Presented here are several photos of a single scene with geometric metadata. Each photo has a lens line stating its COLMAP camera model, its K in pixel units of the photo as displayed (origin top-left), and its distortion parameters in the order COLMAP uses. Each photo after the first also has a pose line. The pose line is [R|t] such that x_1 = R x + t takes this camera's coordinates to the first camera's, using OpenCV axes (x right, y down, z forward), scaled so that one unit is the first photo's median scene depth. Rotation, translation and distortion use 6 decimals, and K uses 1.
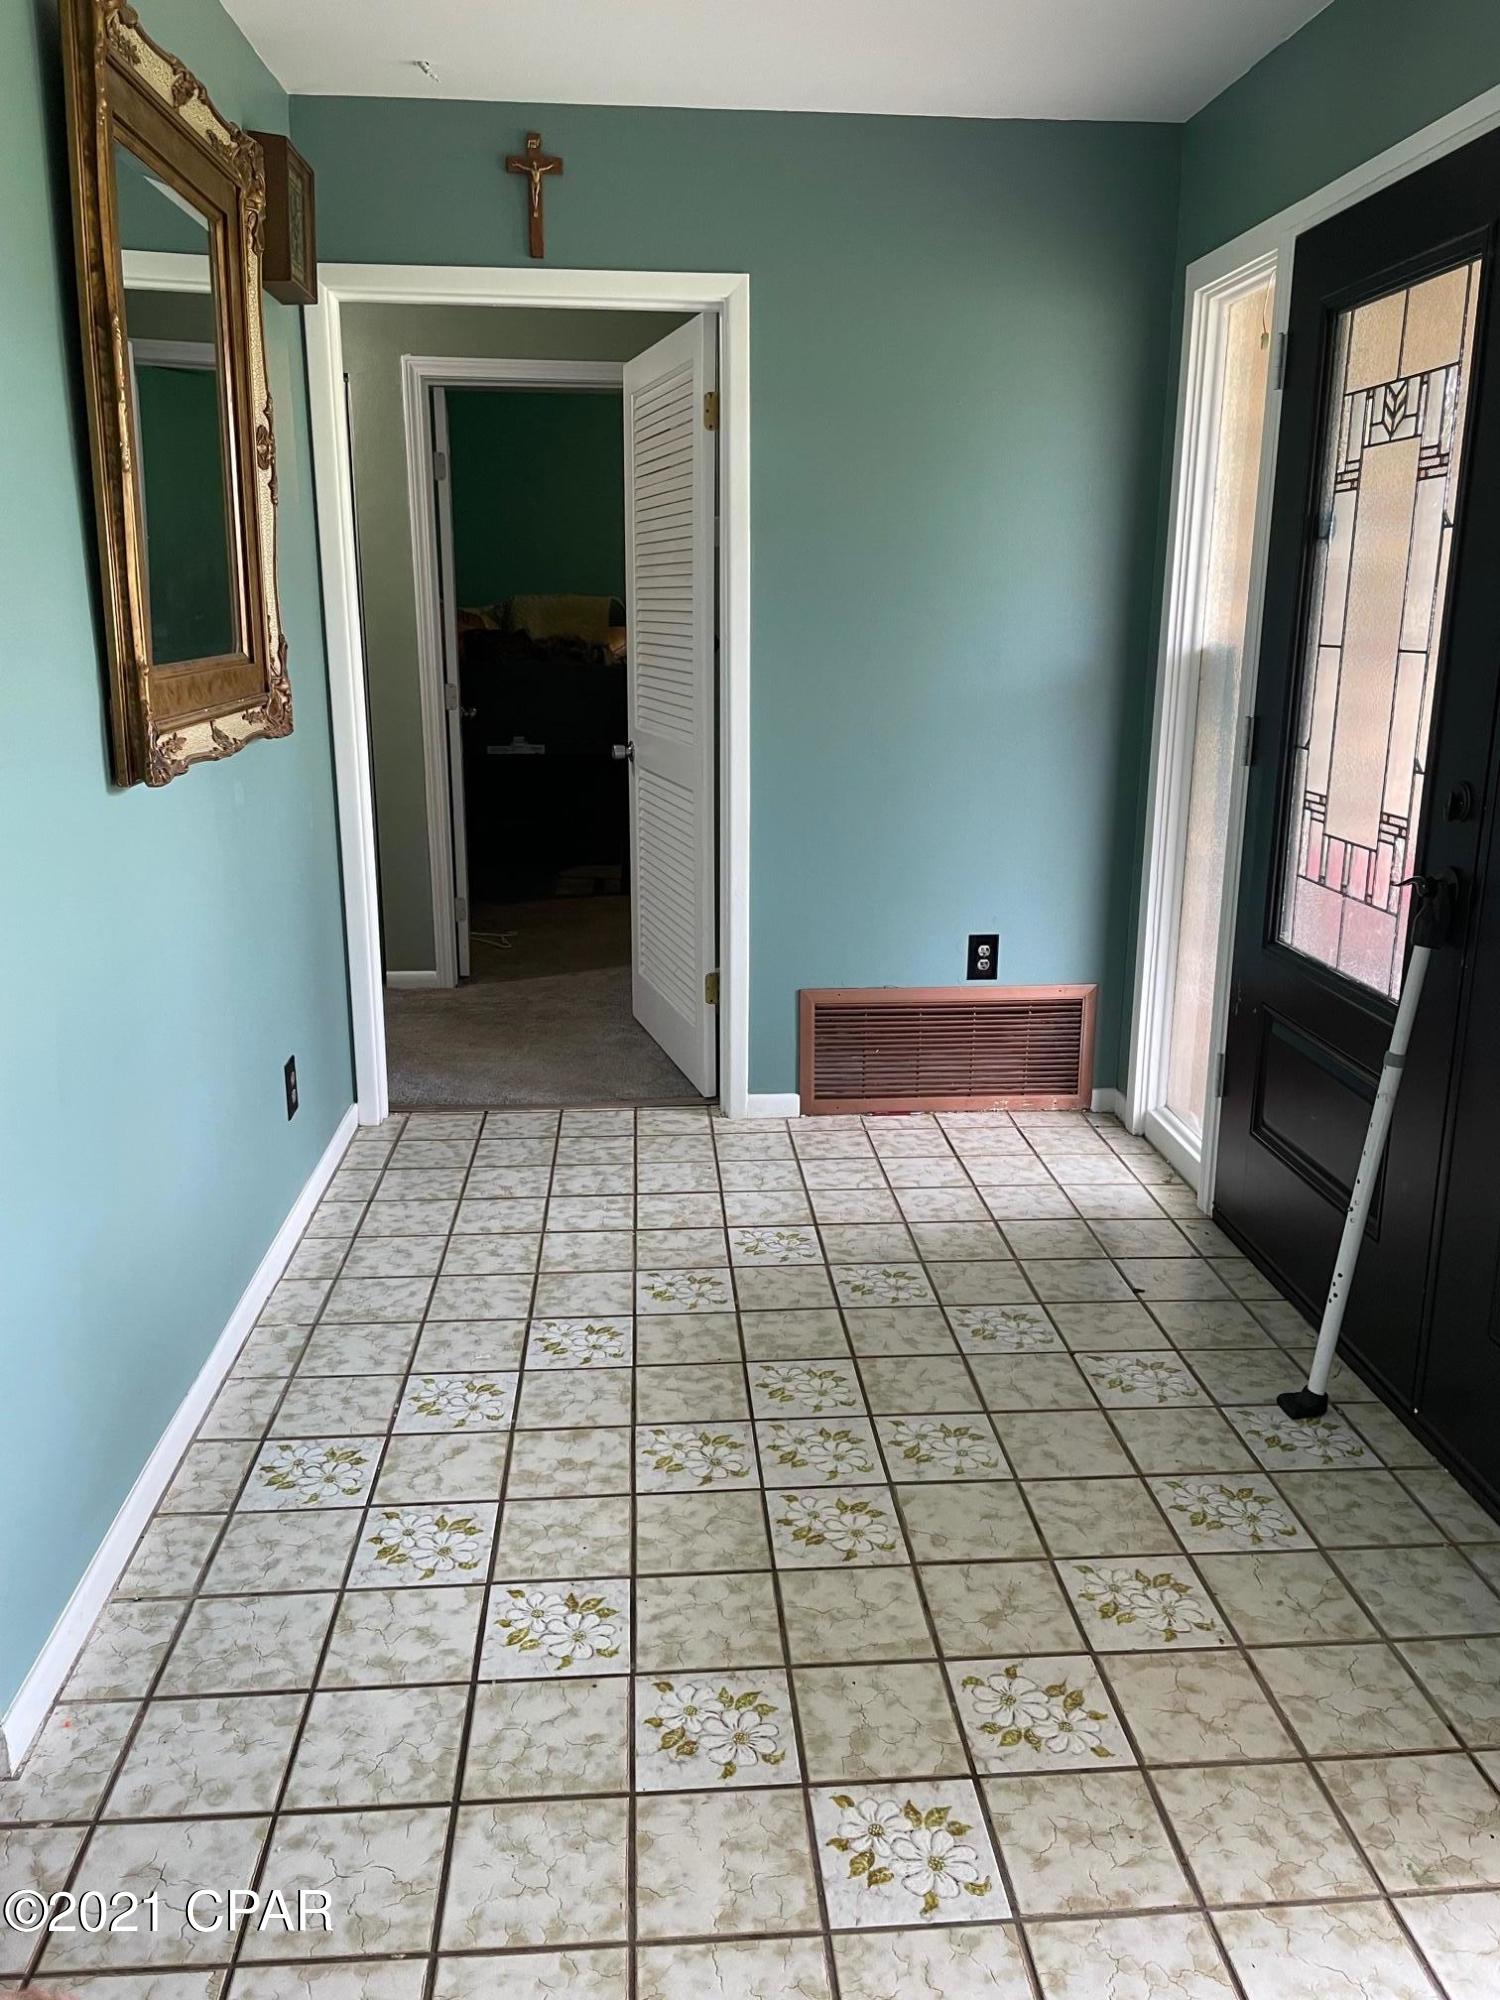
lens RADIAL K [[1496.3, 0, 750.0], [0, 1496.3, 1000.0], [0, 0, 1]] dist [0.055385, -0.087478]
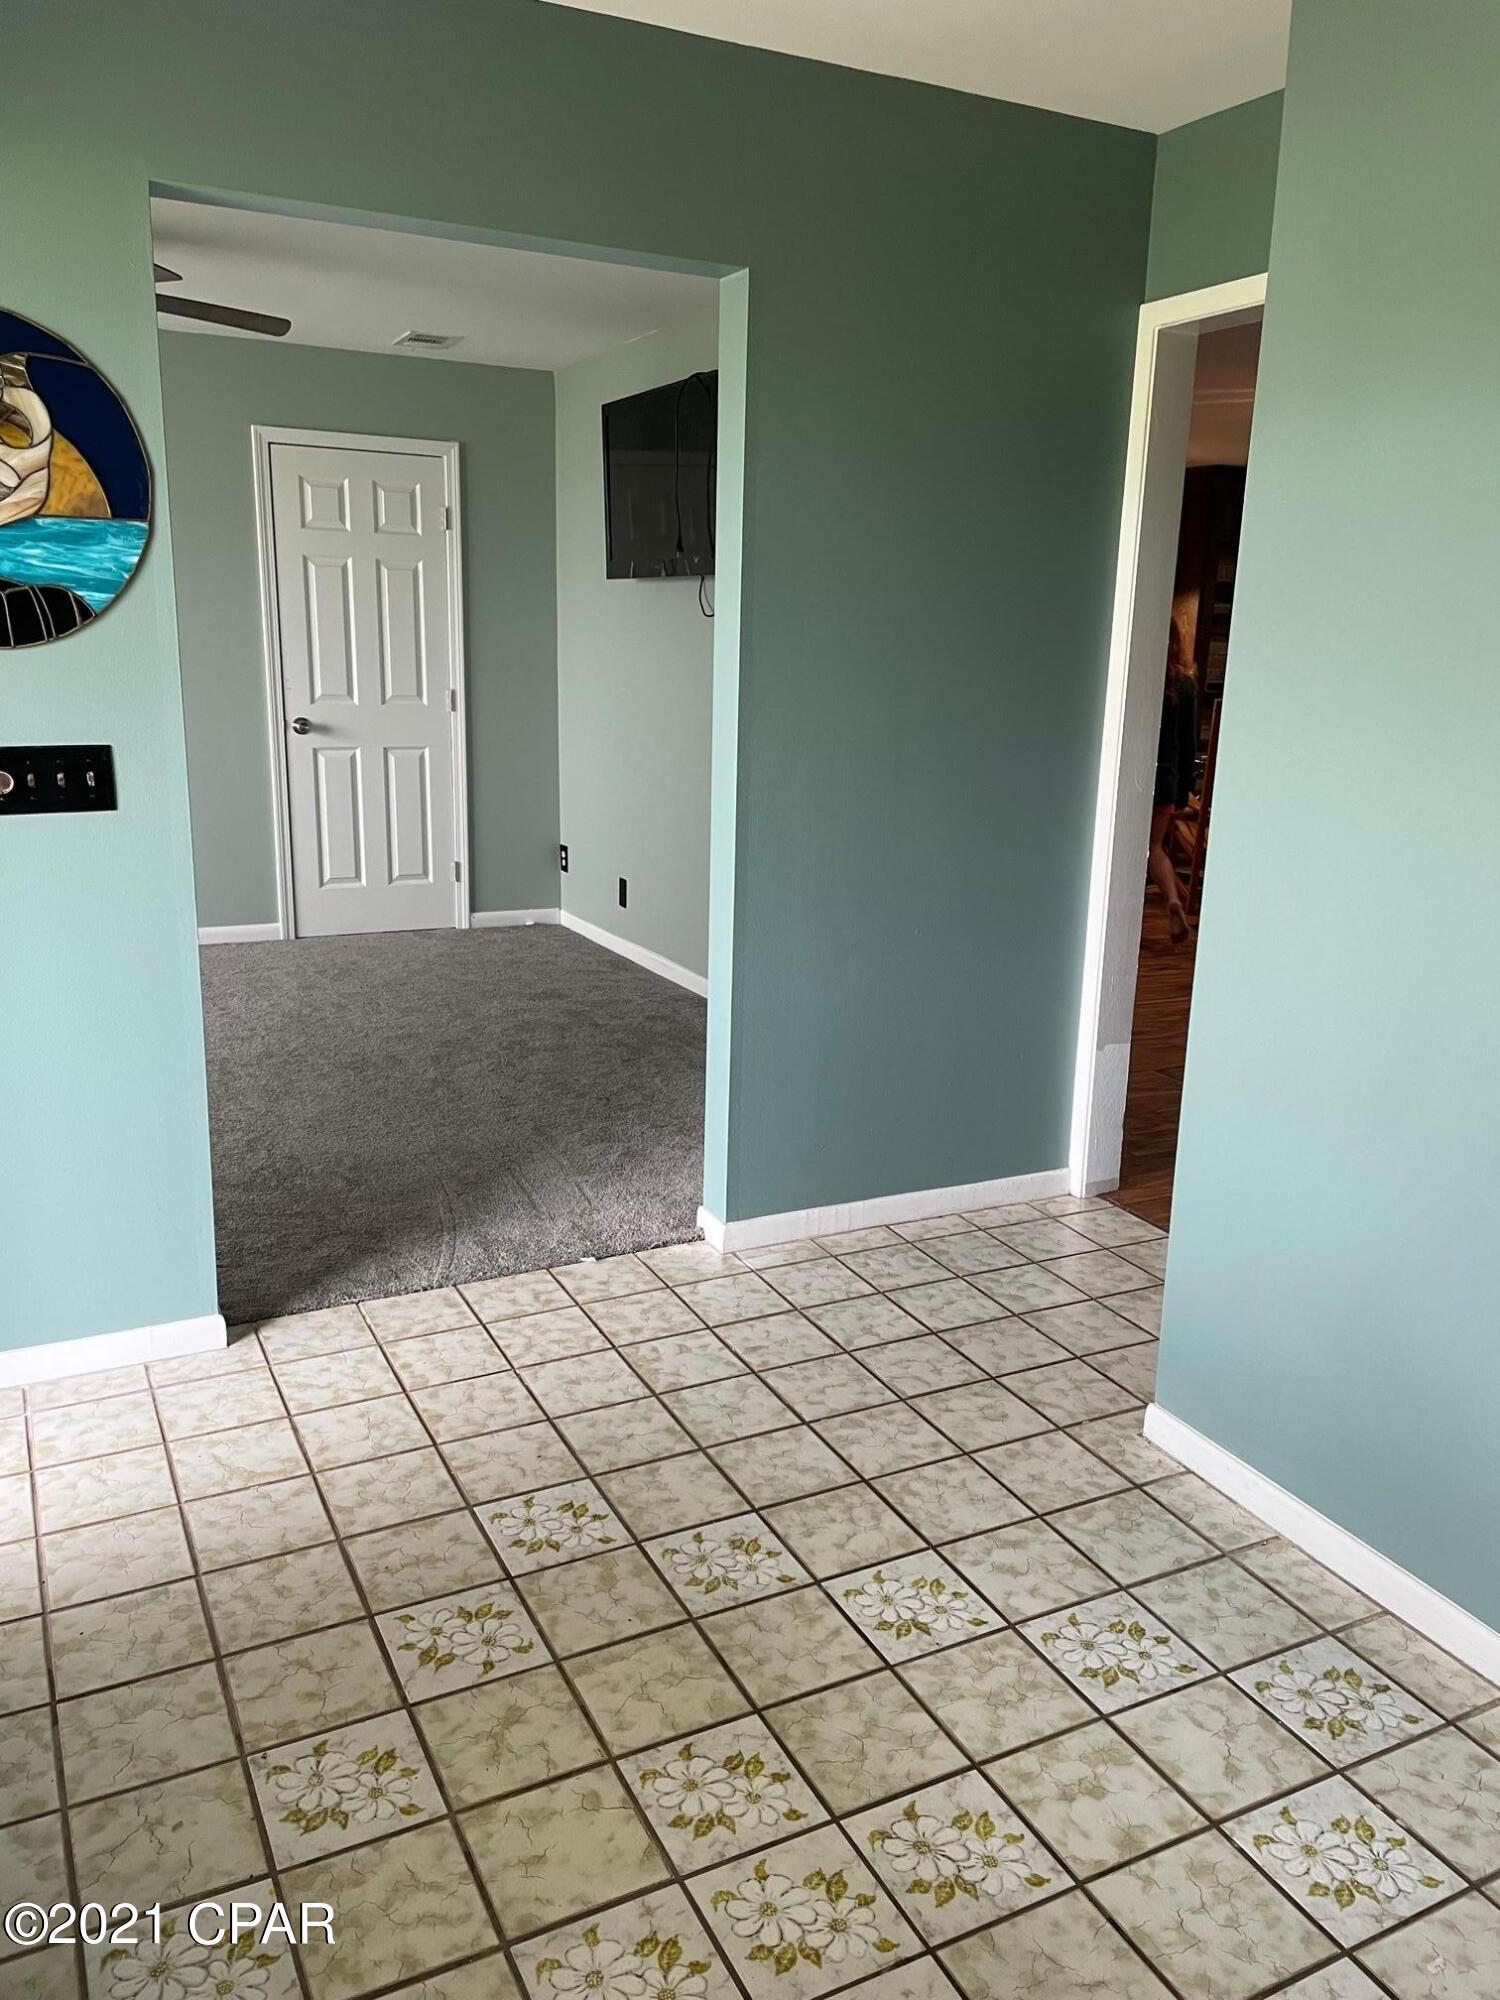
lens RADIAL K [[1496.3, 0, 750.0], [0, 1496.3, 1000.0], [0, 0, 1]] dist [0.055385, -0.087478]
pose [[-0.923607, 0.060730, -0.378500, 0.372249], [-0.130658, 0.878377, 0.459764, -0.453863], [0.360388, 0.474095, -0.803340, 1.684392]]
